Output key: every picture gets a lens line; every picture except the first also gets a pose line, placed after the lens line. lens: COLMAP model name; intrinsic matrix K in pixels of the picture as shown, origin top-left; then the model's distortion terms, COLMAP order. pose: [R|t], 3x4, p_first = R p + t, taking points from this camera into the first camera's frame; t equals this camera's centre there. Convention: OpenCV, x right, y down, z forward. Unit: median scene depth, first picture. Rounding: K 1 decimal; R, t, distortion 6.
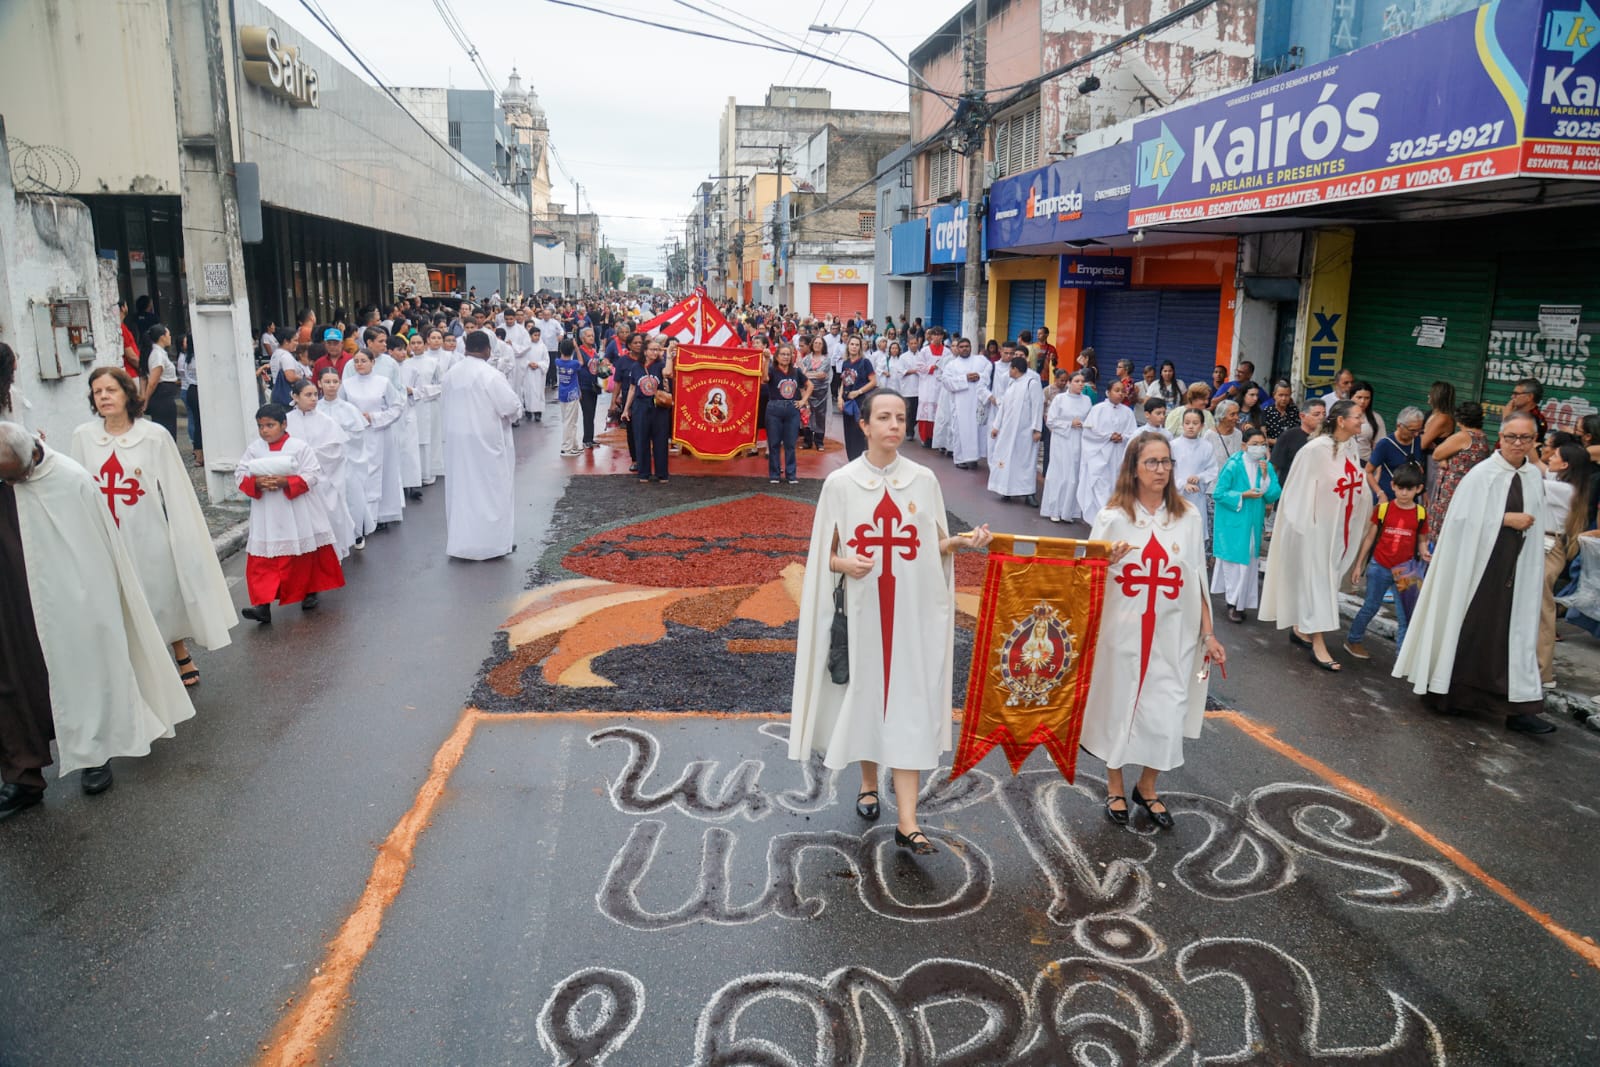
lens RADIAL K [[1104.6, 0, 797.5], [0, 1104.6, 539.9], [0, 0, 1]] dist [-0.117917, 0.084230]
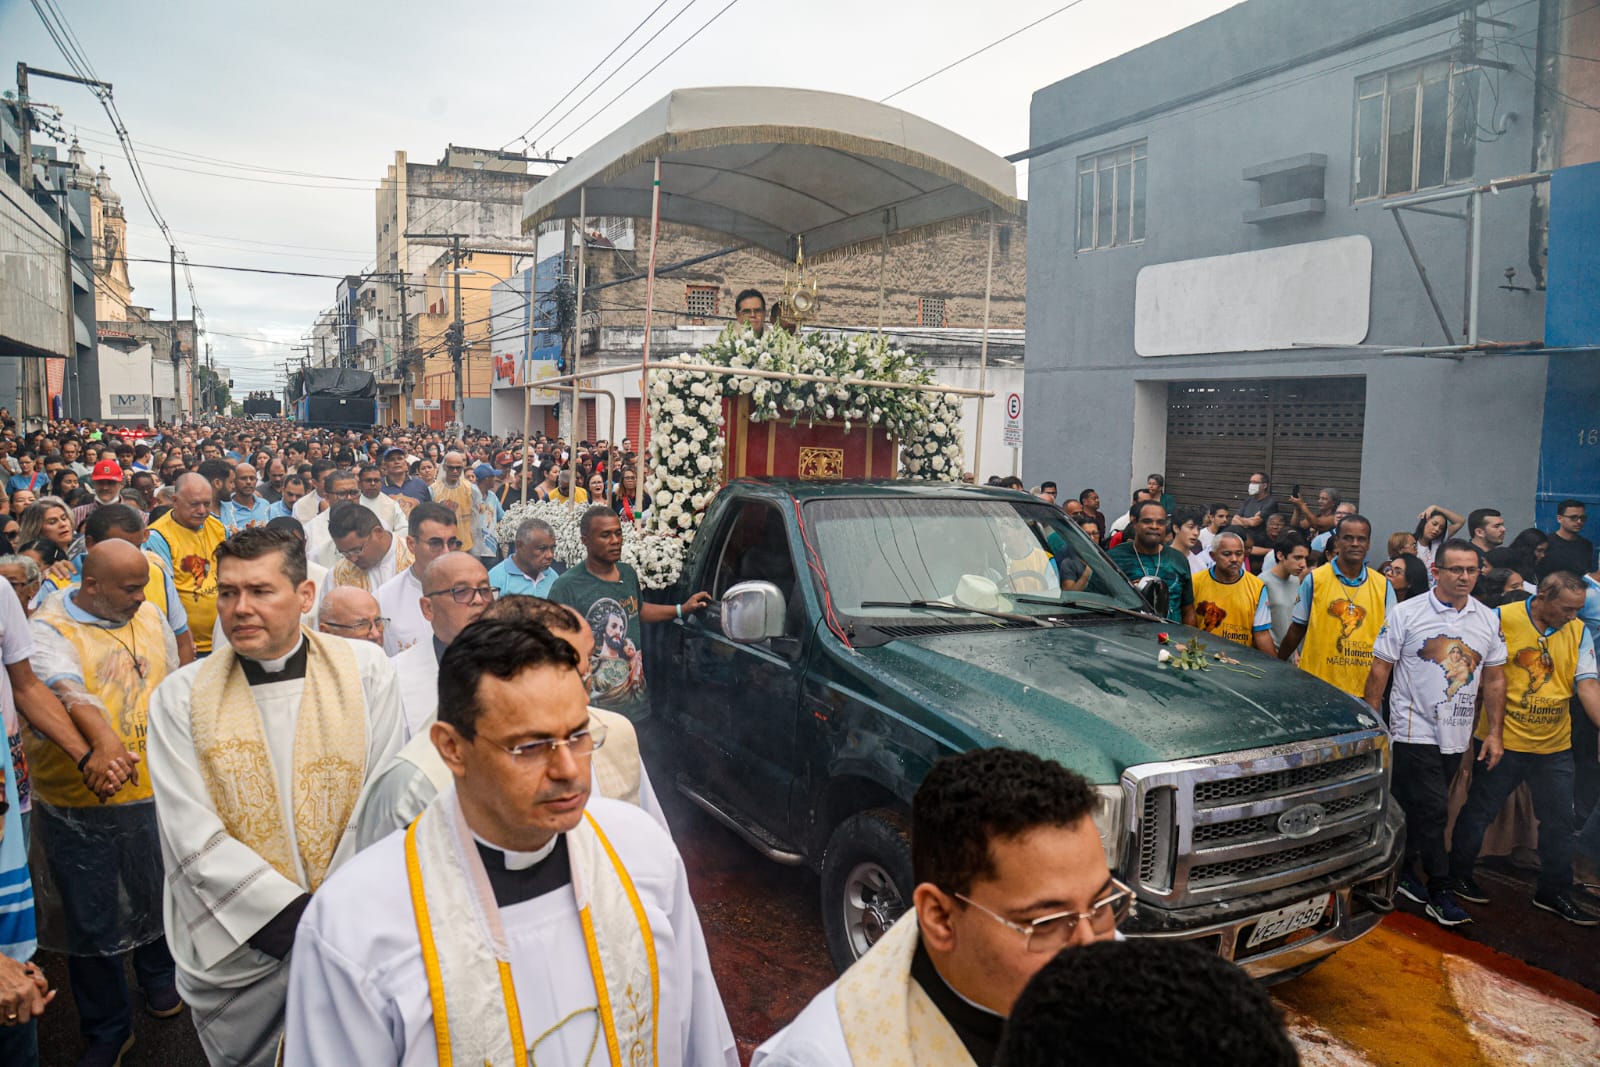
lens RADIAL K [[1104.6, 0, 797.5], [0, 1104.6, 539.9], [0, 0, 1]] dist [-0.117917, 0.084230]
pose [[0.944205, -0.043273, 0.326504, -0.091364], [0.077941, 0.992531, -0.093851, -0.096052], [-0.320004, 0.114063, 0.940525, 0.423360]]
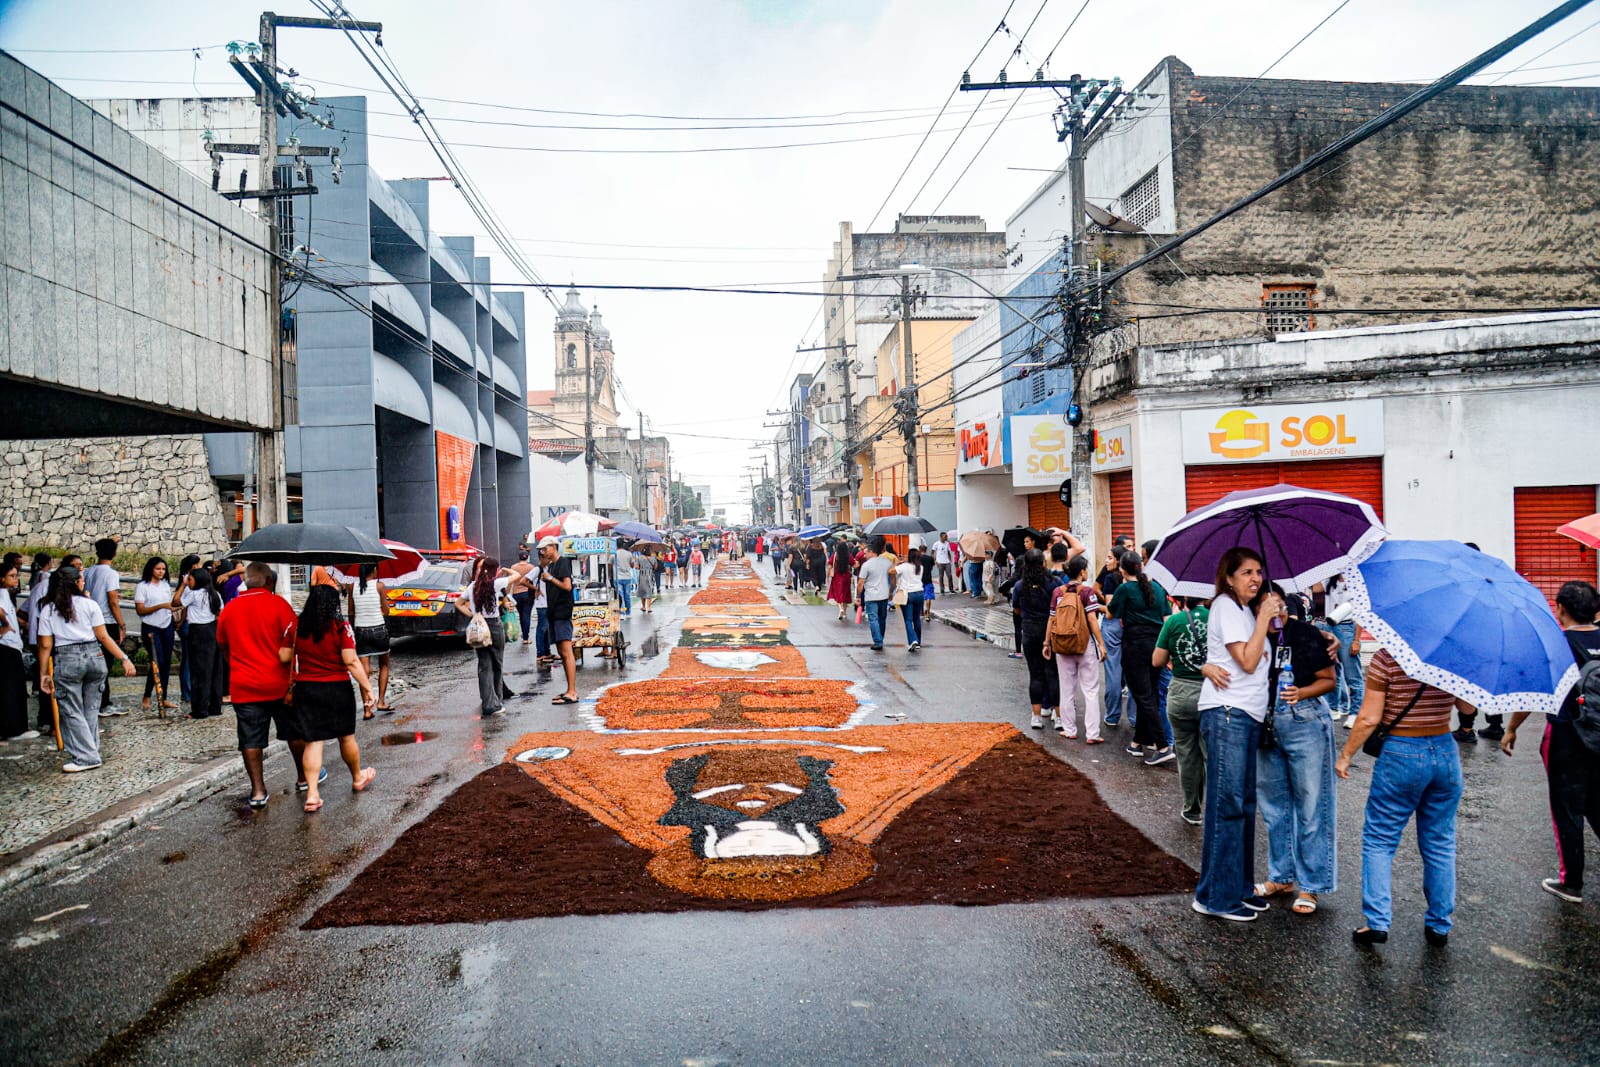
lens RADIAL K [[1099.8, 0, 817.3], [0, 1099.8, 557.9], [0, 0, 1]] dist [-0.106728, 0.074738]
pose [[0.997115, -0.048950, -0.058007, -0.080101], [0.036997, 0.980761, -0.191676, -0.141413], [0.066274, 0.188977, 0.979743, 0.647059]]
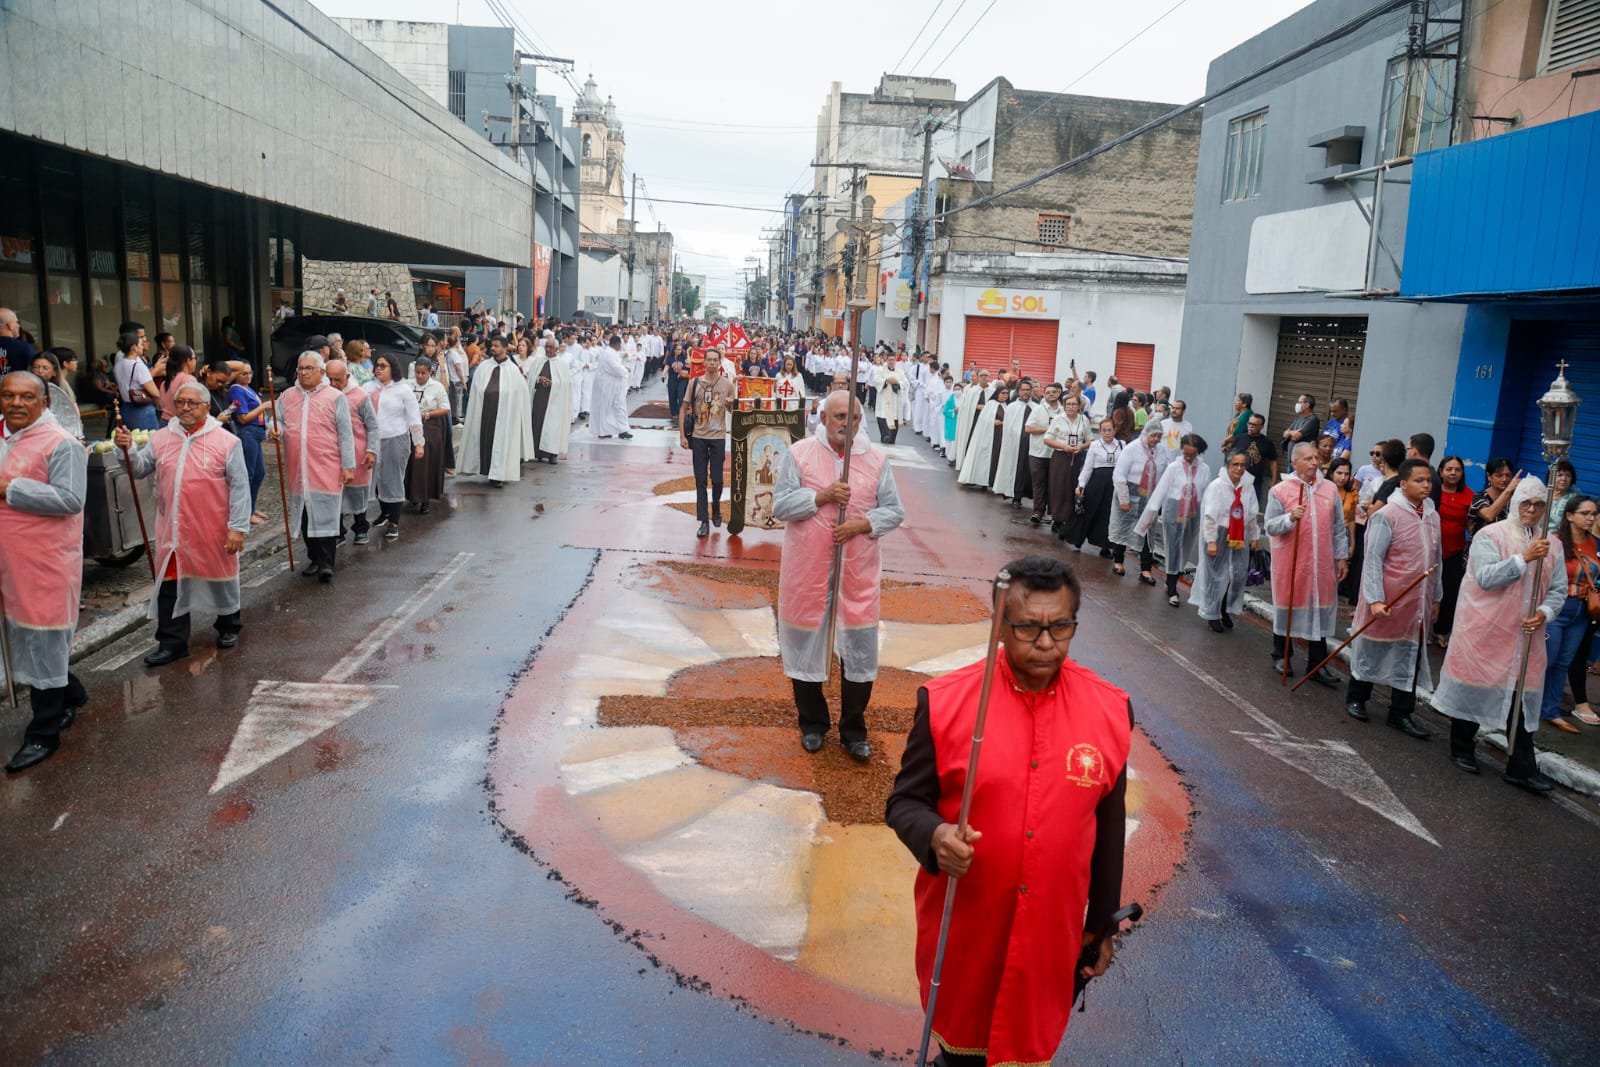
lens RADIAL K [[1104.6, 0, 797.5], [0, 1104.6, 539.9], [0, 0, 1]] dist [-0.117917, 0.084230]
pose [[0.997142, 0.045453, -0.060347, -0.041413], [-0.047185, 0.998505, -0.027591, -0.075825], [0.059003, 0.030359, 0.997796, 0.337427]]
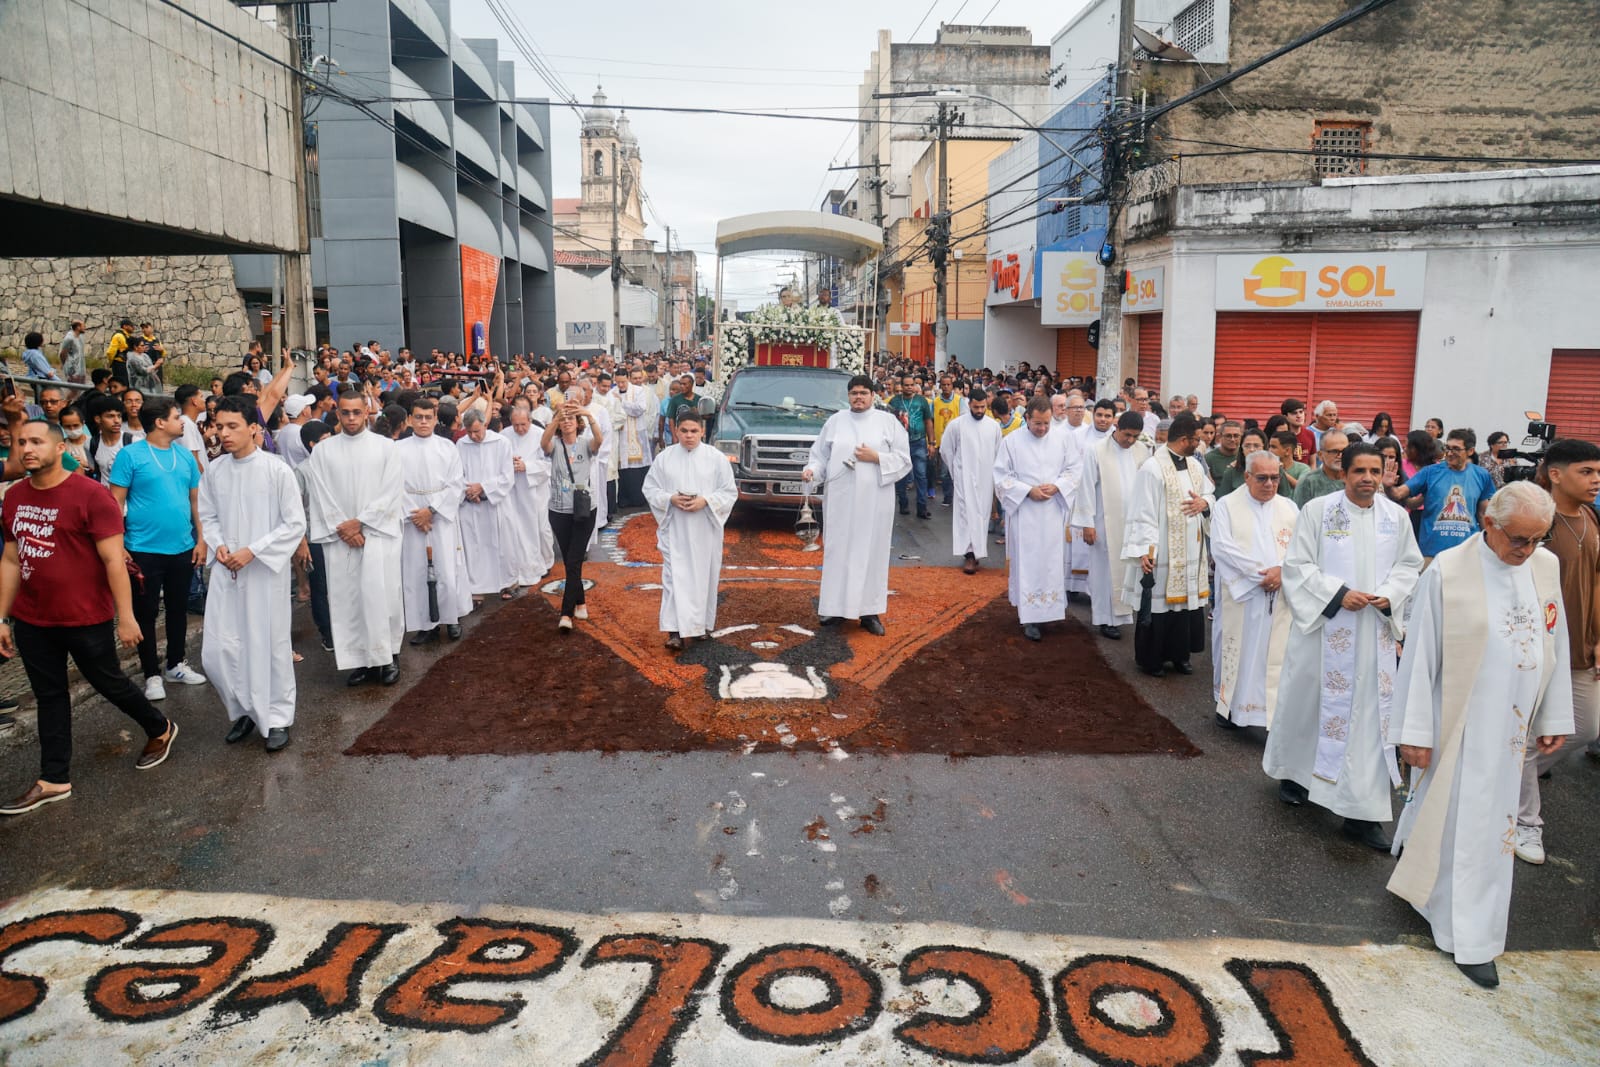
lens RADIAL K [[1100.0, 0, 811.6], [0, 1100.0, 546.3], [0, 0, 1]] dist [-0.108478, 0.076114]
pose [[0.996085, -0.003549, -0.088324, -0.078965], [-0.000011, 0.999189, -0.040269, -0.144744], [0.088396, 0.040113, 0.995277, 0.643128]]
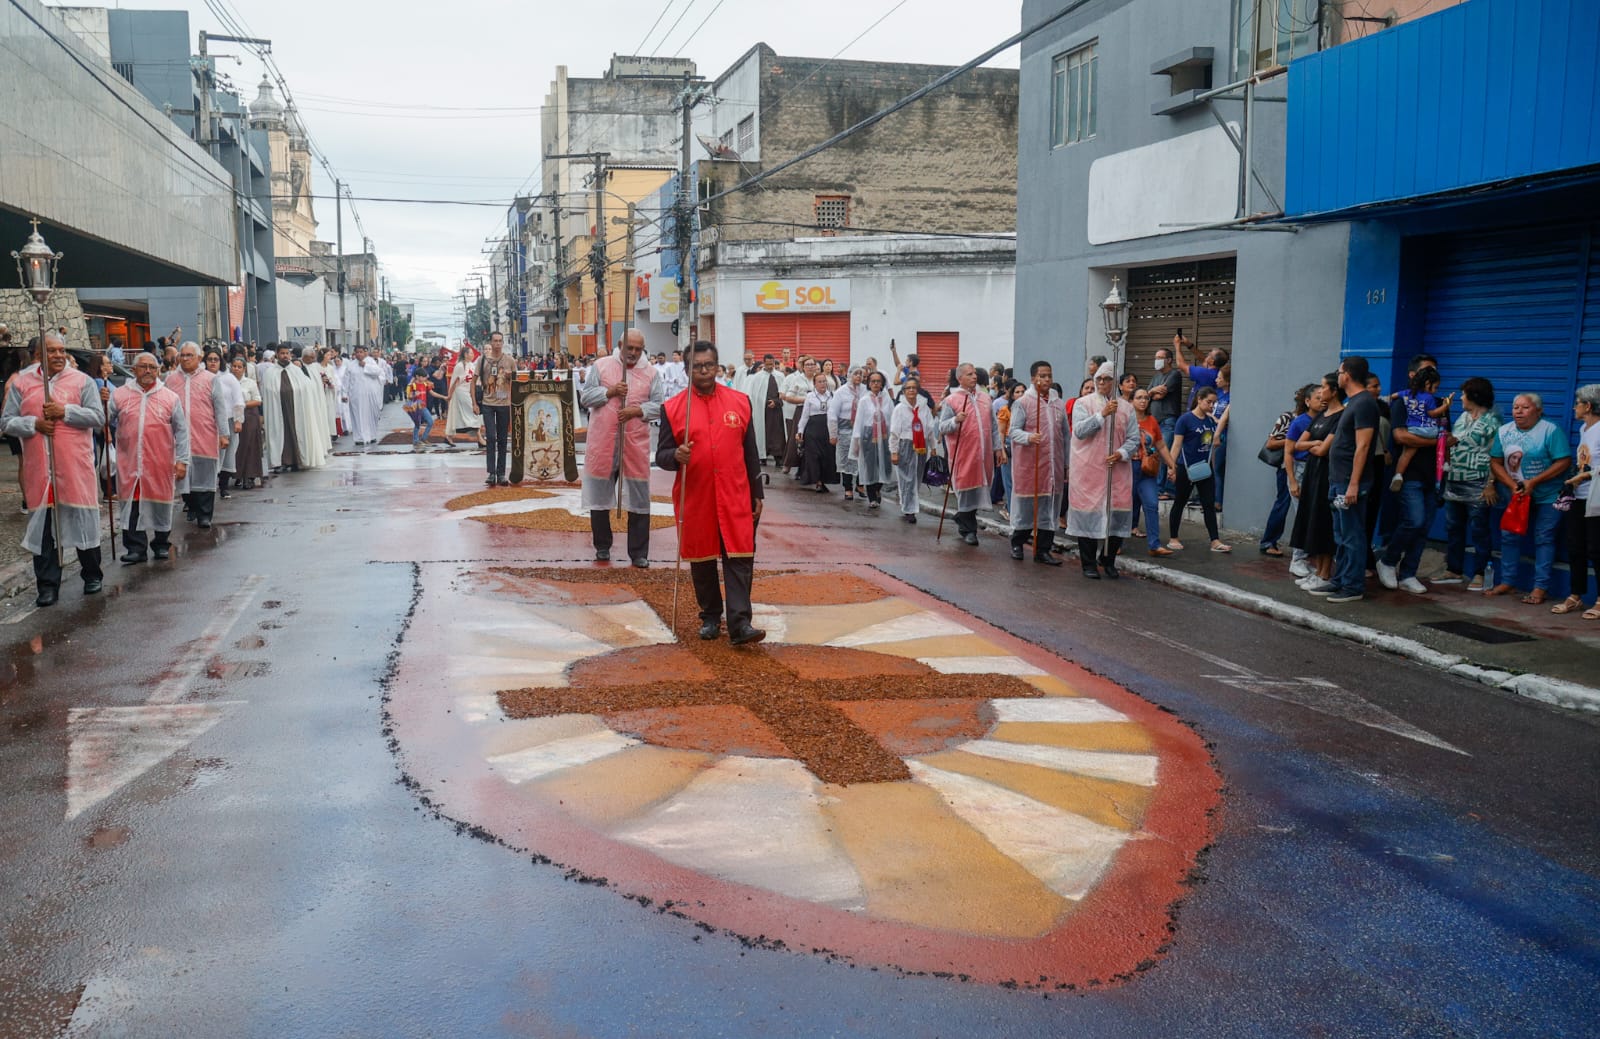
lens RADIAL K [[1273.2, 0, 676.6], [0, 1273.2, 571.6], [0, 0, 1]] dist [-0.115023, 0.081598]
pose [[0.998360, -0.033773, 0.046234, -0.056418], [0.036052, 0.998129, -0.049380, -0.066559], [-0.044480, 0.050965, 0.997709, 0.339421]]
